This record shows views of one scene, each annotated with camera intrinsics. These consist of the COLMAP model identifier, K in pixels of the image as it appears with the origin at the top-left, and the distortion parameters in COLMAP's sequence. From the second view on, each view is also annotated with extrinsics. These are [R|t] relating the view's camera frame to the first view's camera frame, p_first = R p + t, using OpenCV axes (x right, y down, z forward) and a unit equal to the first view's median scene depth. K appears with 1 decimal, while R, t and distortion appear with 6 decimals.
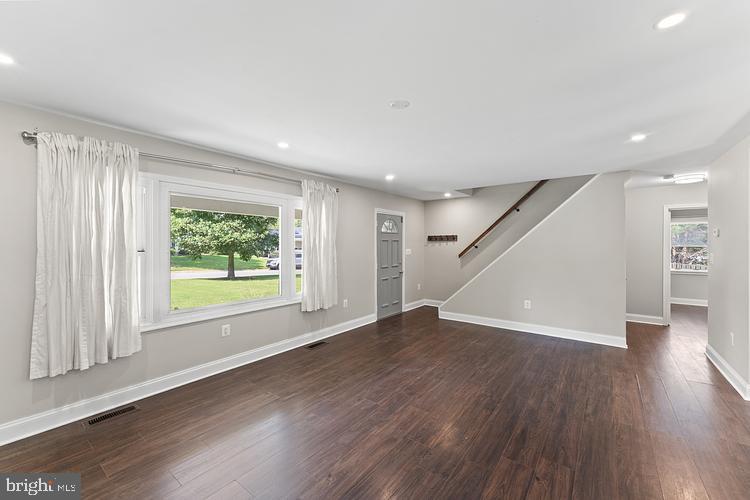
lens RADIAL K [[303.7, 0, 381.1], [0, 303.7, 243.8], [0, 0, 1]] dist [0.003013, -0.001492]
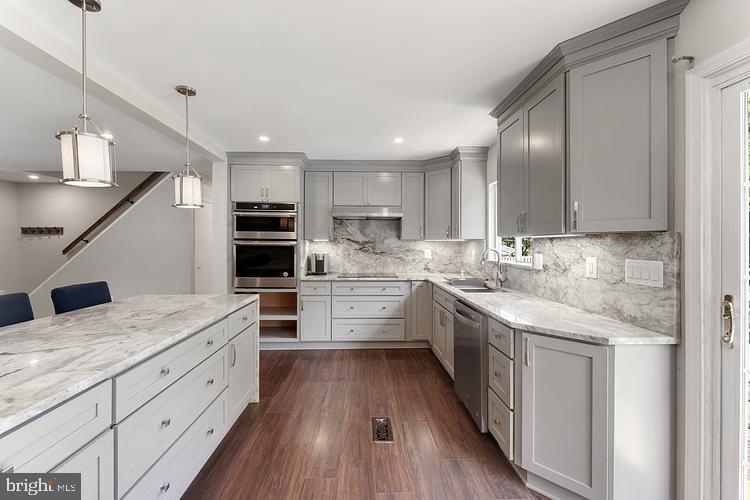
lens RADIAL K [[303.7, 0, 371.0], [0, 303.7, 243.7], [0, 0, 1]] dist [0.003013, -0.001492]
pose [[0.778170, -0.002238, 0.628050, 0.585086], [0.002227, 0.999997, 0.000805, 0.027624], [-0.628050, 0.000773, 0.778173, -0.291173]]
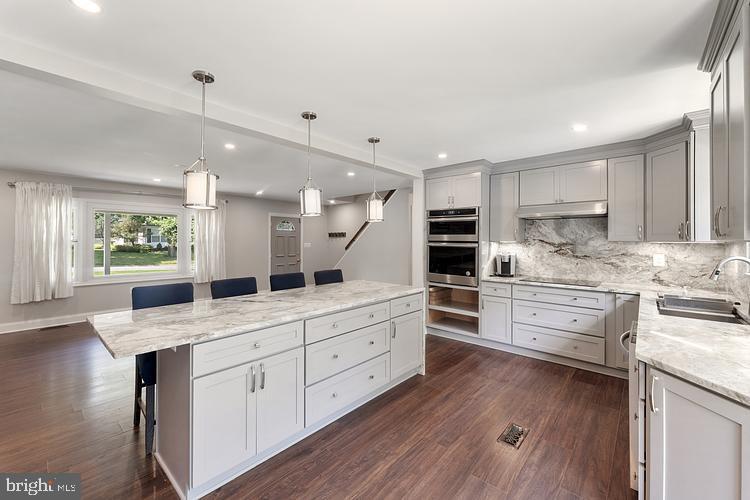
lens RADIAL K [[303.7, 0, 375.9], [0, 303.7, 239.5], [0, 0, 1]] dist [0.003013, -0.001492]
pose [[0.997223, -0.001764, -0.074457, 0.722465], [0.001312, 0.999980, -0.006113, 0.015235], [0.074467, 0.005998, 0.997205, -0.427974]]
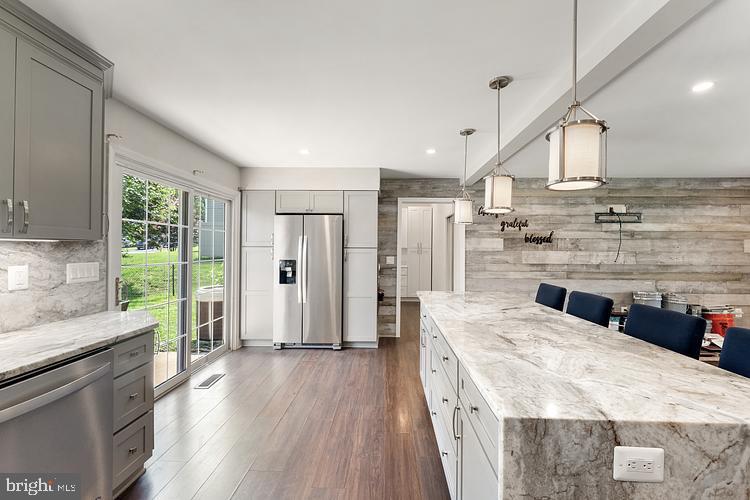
lens RADIAL K [[303.7, 0, 373.9], [0, 303.7, 247.7], [0, 0, 1]] dist [0.003013, -0.001492]
pose [[-0.820202, -0.012232, -0.571944, 0.958089], [-0.009577, 0.999925, -0.007650, 0.024536], [0.571994, -0.000797, -0.820257, 0.404747]]
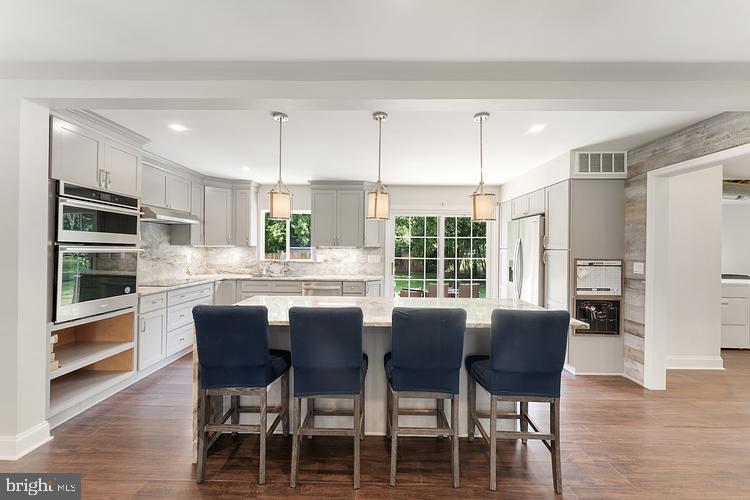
lens RADIAL K [[303.7, 0, 374.3], [0, 303.7, 249.3], [0, 0, 1]] dist [0.003013, -0.001492]
pose [[-0.592739, -0.010147, 0.805331, 0.098140], [-0.009868, 0.999937, 0.005336, 0.018058], [-0.805334, -0.004784, -0.592802, 0.488151]]
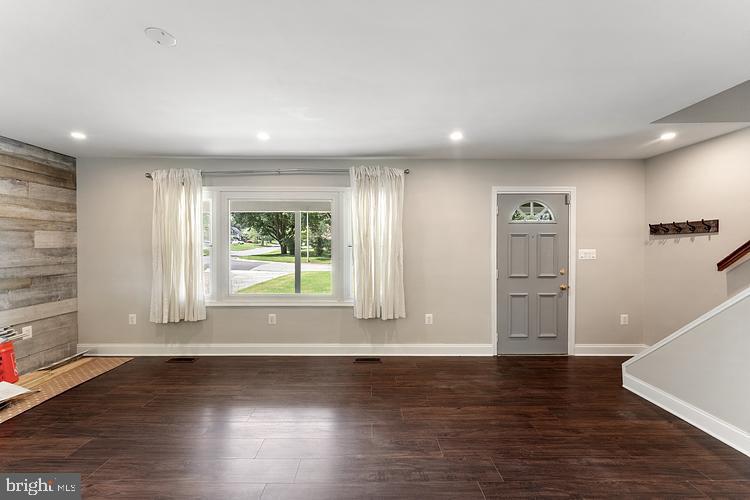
lens RADIAL K [[303.7, 0, 374.9], [0, 303.7, 250.2], [0, 0, 1]] dist [0.003013, -0.001492]
pose [[0.604356, 0.008560, -0.796669, 0.458620], [0.000483, 0.999938, 0.011110, 0.018043], [0.796715, -0.007099, 0.604314, 0.492062]]
